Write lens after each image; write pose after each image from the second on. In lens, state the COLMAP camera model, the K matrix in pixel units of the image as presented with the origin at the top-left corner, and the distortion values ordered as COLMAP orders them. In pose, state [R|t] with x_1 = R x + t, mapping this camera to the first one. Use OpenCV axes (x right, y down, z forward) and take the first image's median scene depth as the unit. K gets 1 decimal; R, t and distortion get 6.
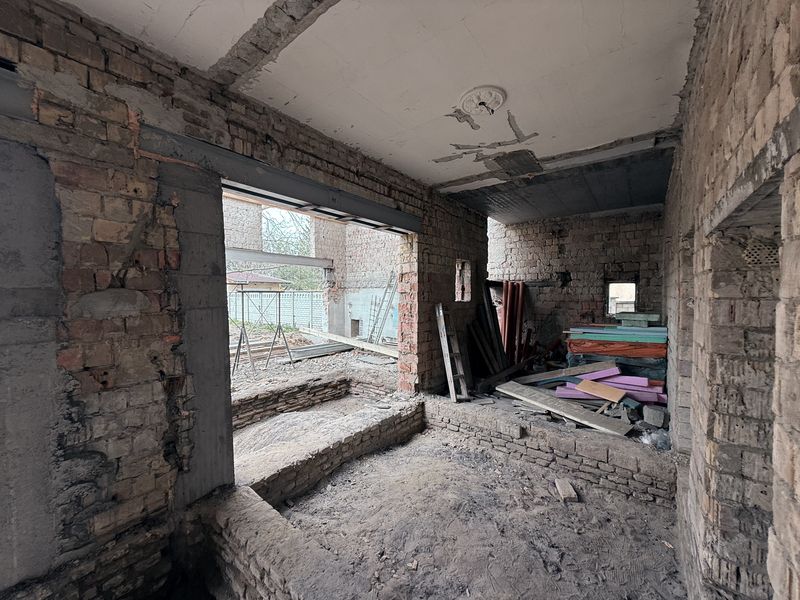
lens RADIAL K [[318.8, 0, 401.5], [0, 318.8, 300.2], [0, 0, 1]] dist [-0.000037, 0.000238]
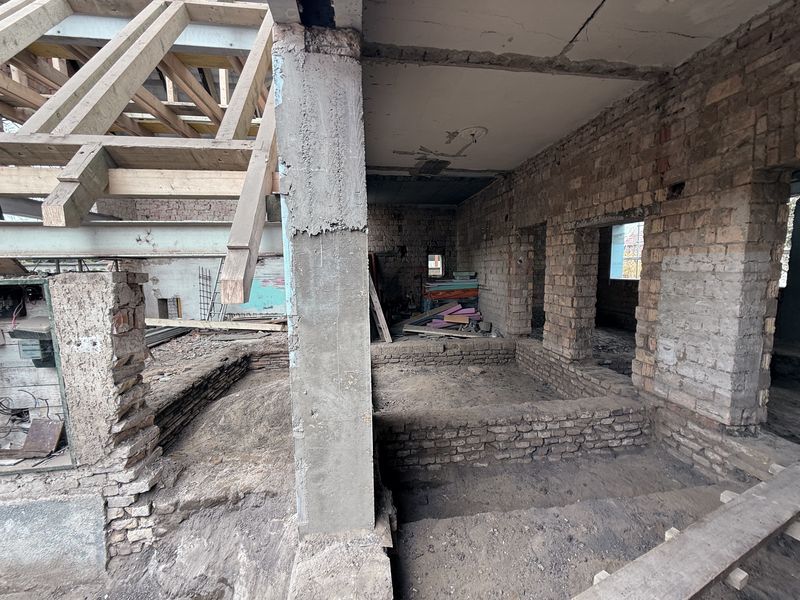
lens RADIAL K [[318.8, 0, 404.2], [0, 318.8, 301.5], [0, 0, 1]] dist [-0.000037, 0.000238]
pose [[0.696129, -0.087801, 0.712528, -0.696159], [0.032183, 0.995312, 0.091205, 0.034650], [-0.717195, -0.040559, 0.695691, 0.057542]]
